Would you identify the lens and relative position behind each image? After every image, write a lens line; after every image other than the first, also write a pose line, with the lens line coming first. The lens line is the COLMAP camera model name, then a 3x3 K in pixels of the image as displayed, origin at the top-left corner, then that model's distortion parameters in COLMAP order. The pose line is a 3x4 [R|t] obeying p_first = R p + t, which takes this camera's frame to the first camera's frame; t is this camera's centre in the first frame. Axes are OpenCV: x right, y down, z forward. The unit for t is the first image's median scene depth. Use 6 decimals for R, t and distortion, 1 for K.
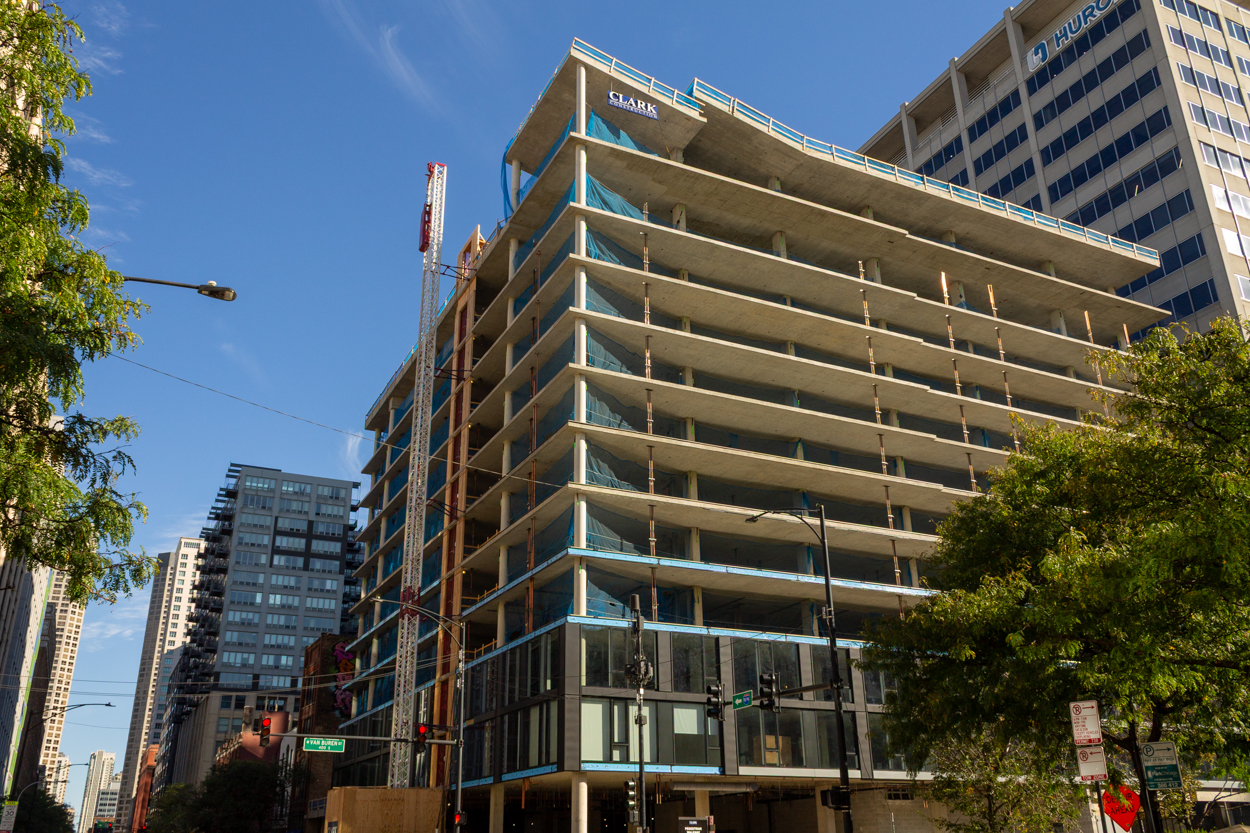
lens RADIAL K [[1061.8, 0, 603.4], [0, 1061.8, 435.6], [0, 0, 1]] dist [0.032744, -0.032458]
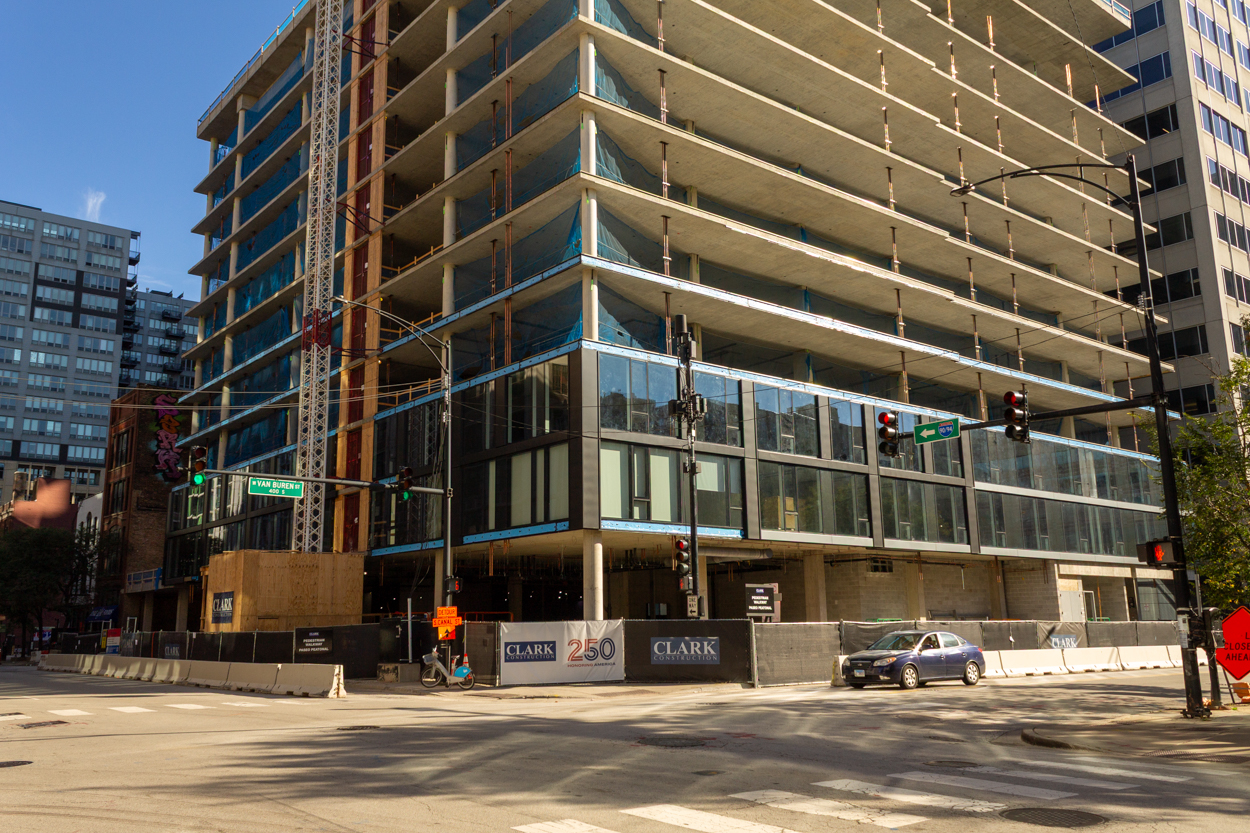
lens RADIAL K [[1061.8, 0, 620.0], [0, 1061.8, 419.9], [0, 0, 1]] dist [0.032744, -0.032458]
pose [[0.974010, 0.040233, 0.222905, -0.135456], [-0.078906, 0.982724, 0.167412, 0.071659], [-0.212318, -0.180650, 0.960358, 0.177766]]
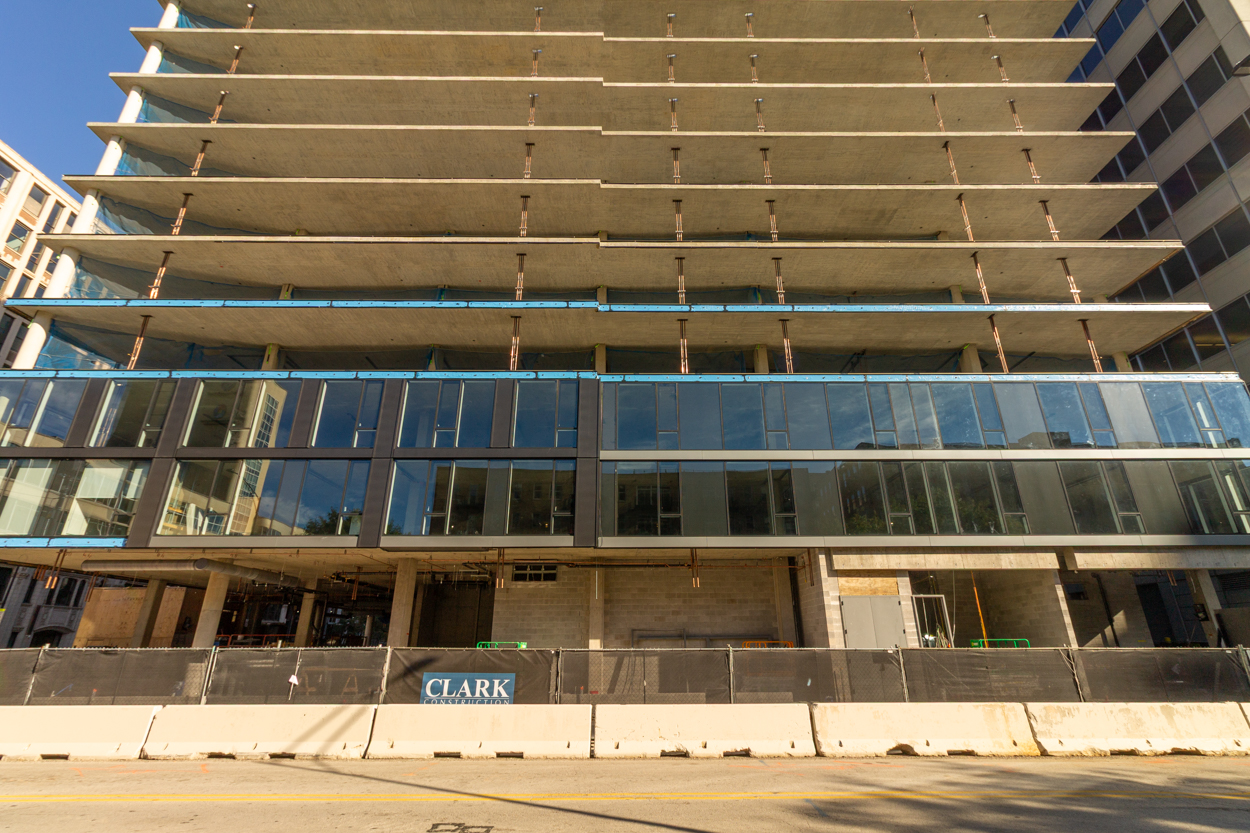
lens RADIAL K [[586.4, 0, 627.0], [0, 586.4, 416.1], [0, 0, 1]] dist [0.003697, 0.000153]
pose [[0.902608, -0.152643, -0.402491, 0.470920], [0.151549, 0.987838, -0.034776, 0.231338], [0.402904, -0.029608, 0.914763, 0.601798]]
